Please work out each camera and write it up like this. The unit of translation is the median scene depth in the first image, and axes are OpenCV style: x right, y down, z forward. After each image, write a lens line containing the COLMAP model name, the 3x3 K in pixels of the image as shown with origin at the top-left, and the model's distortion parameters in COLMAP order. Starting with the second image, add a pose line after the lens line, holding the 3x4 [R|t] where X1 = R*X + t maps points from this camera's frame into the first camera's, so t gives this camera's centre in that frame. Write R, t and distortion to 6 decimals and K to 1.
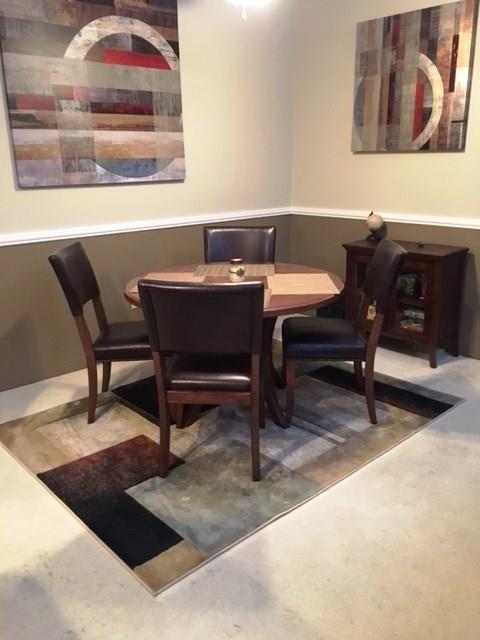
lens RADIAL K [[543.0, 0, 240.0], [0, 543.0, 320.0], [0, 0, 1]] dist [0.083740, -0.105051]
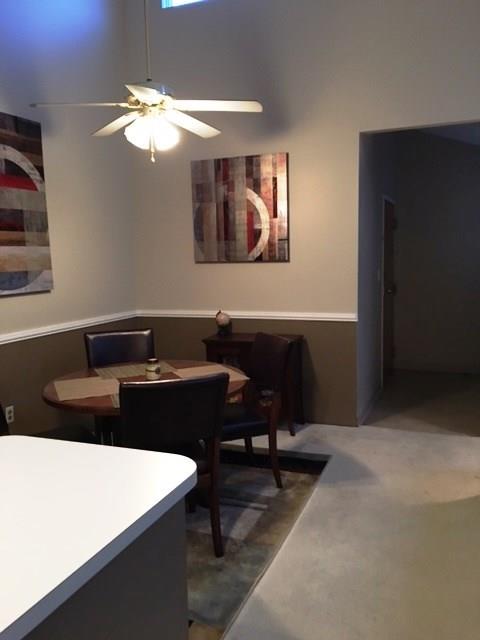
lens RADIAL K [[543.0, 0, 240.0], [0, 543.0, 320.0], [0, 0, 1]] dist [0.083740, -0.105051]
pose [[0.898751, -0.061733, 0.434091, -0.253841], [0.137998, 0.979551, -0.146410, -0.002115], [-0.416176, 0.191490, 0.888892, -0.056287]]
